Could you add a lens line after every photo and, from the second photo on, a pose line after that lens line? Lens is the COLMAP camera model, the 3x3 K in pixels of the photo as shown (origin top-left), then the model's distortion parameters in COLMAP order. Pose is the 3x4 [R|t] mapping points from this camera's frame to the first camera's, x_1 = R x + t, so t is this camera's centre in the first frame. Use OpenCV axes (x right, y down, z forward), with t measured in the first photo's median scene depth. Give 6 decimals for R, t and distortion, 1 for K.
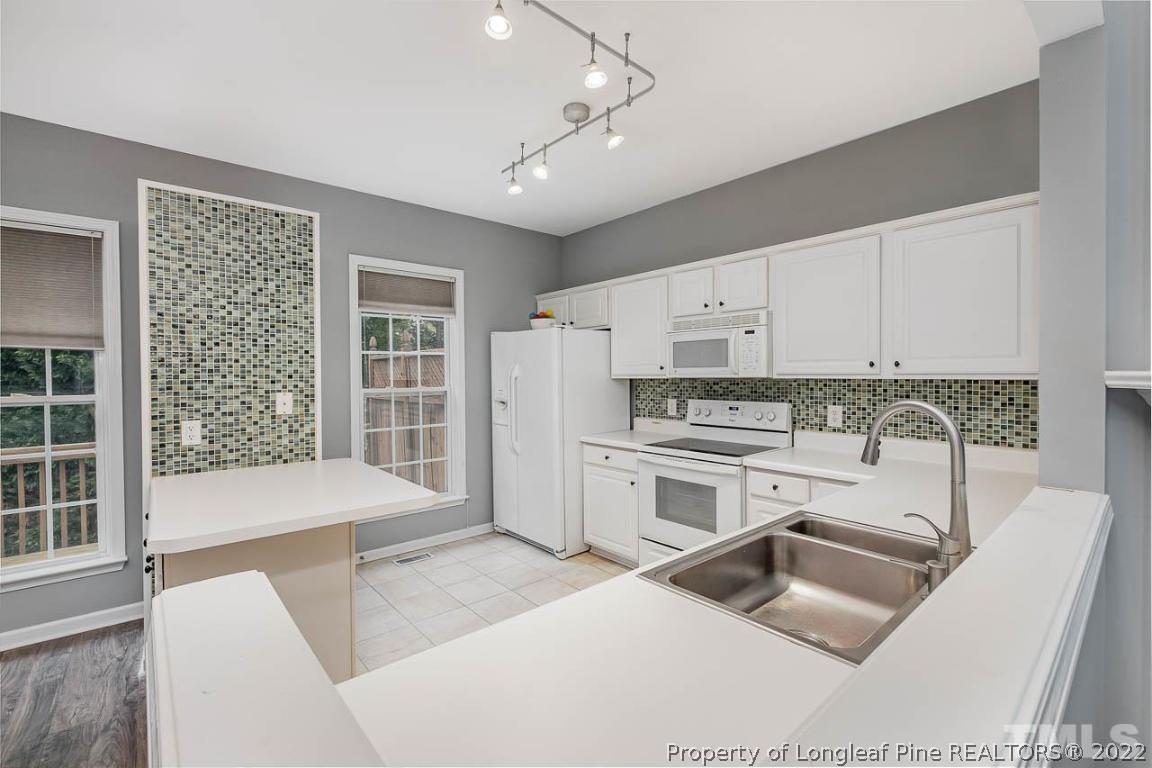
lens RADIAL K [[503.8, 0, 578.8], [0, 503.8, 380.8], [0, 0, 1]] dist [-0.004558, 0.000006]
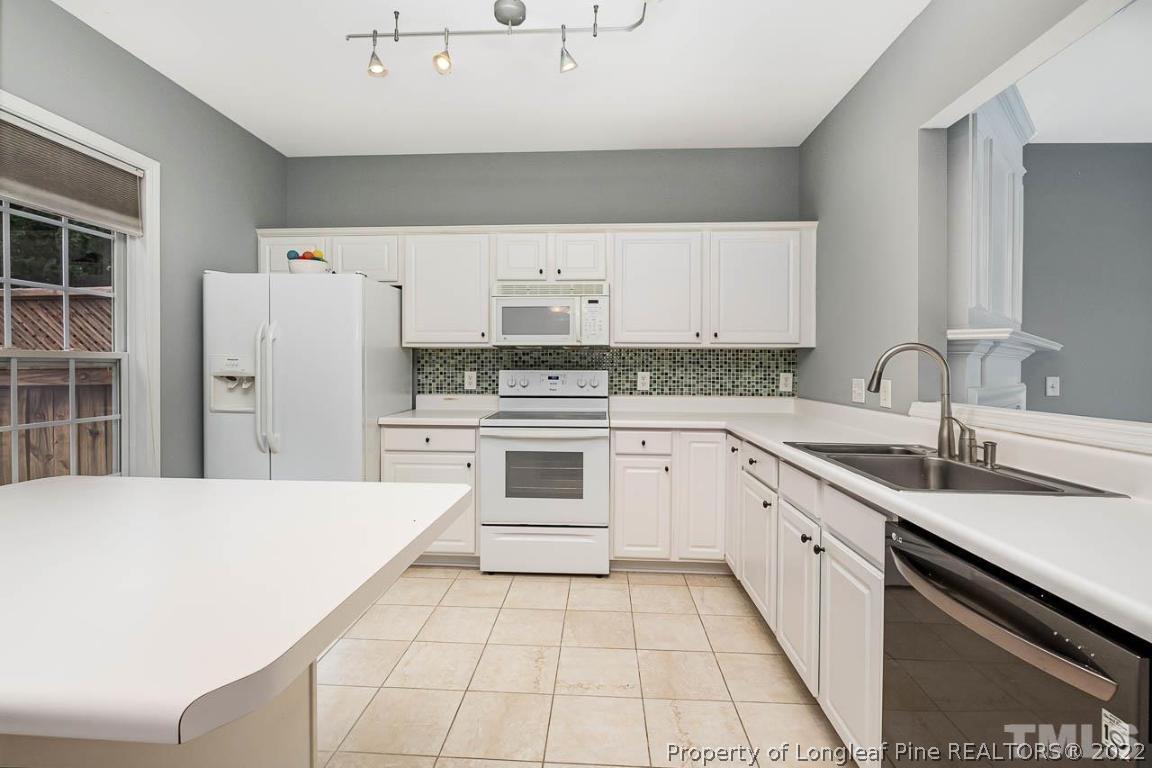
lens RADIAL K [[503.8, 0, 578.5], [0, 503.8, 366.2], [0, 0, 1]] dist [-0.004558, 0.000006]
pose [[0.693526, 0.009443, 0.720370, -0.477037], [0.001823, 0.999888, -0.014862, 0.058077], [-0.720429, 0.011620, 0.693431, 0.326346]]
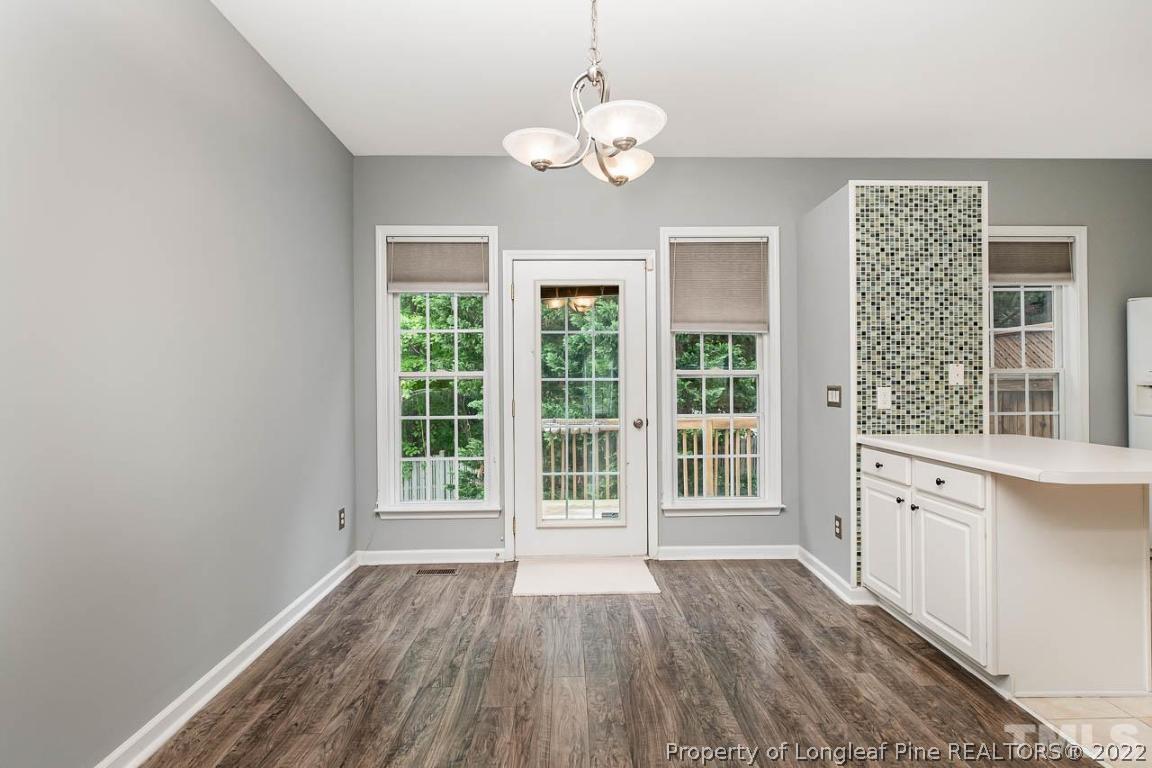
lens RADIAL K [[542.2, 0, 576.4], [0, 542.2, 377.1], [0, 0, 1]] dist [0.004391, 0.001573]
pose [[0.774190, -0.000841, -0.632953, -0.472786], [-0.007505, 0.999917, -0.010508, 0.065775], [0.632909, 0.012885, 0.774119, -0.327281]]
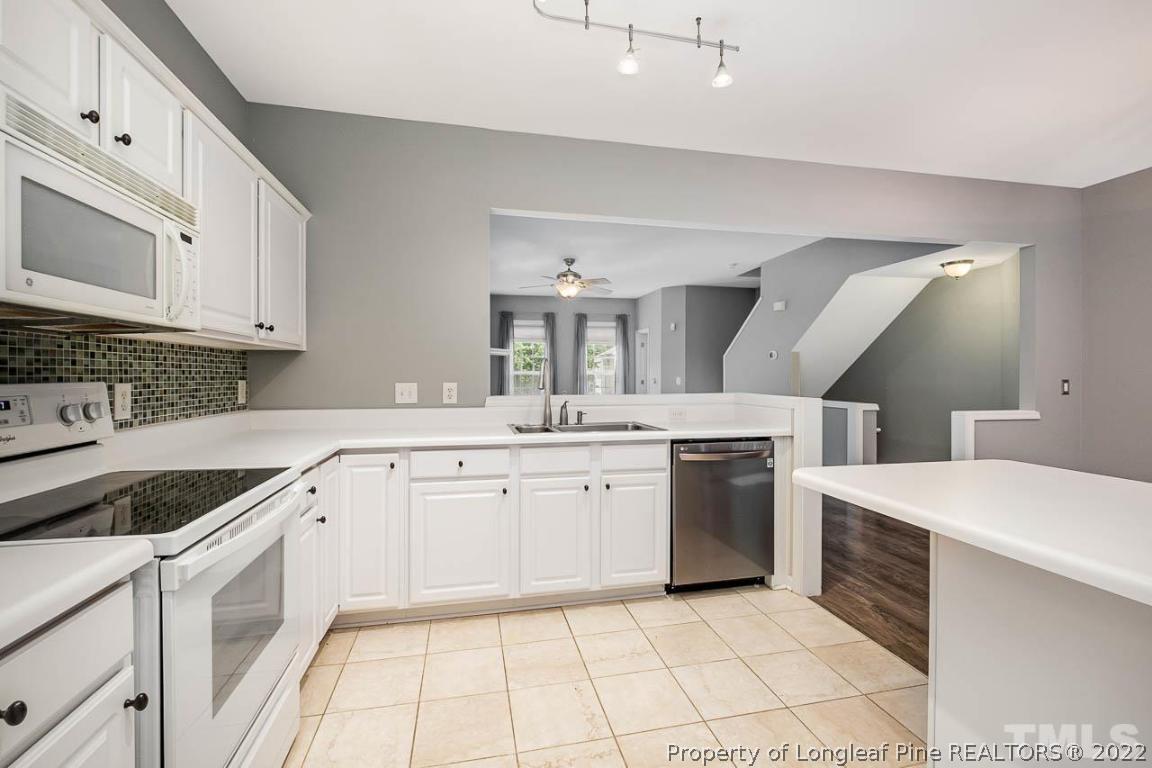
lens RADIAL K [[503.8, 0, 575.9], [0, 503.8, 376.5], [0, 0, 1]] dist [-0.004558, 0.000006]
pose [[-0.876573, 0.002336, 0.481263, -0.263300], [0.010699, 0.999836, 0.014634, 0.041735], [-0.481150, 0.017977, -0.876454, 1.376201]]
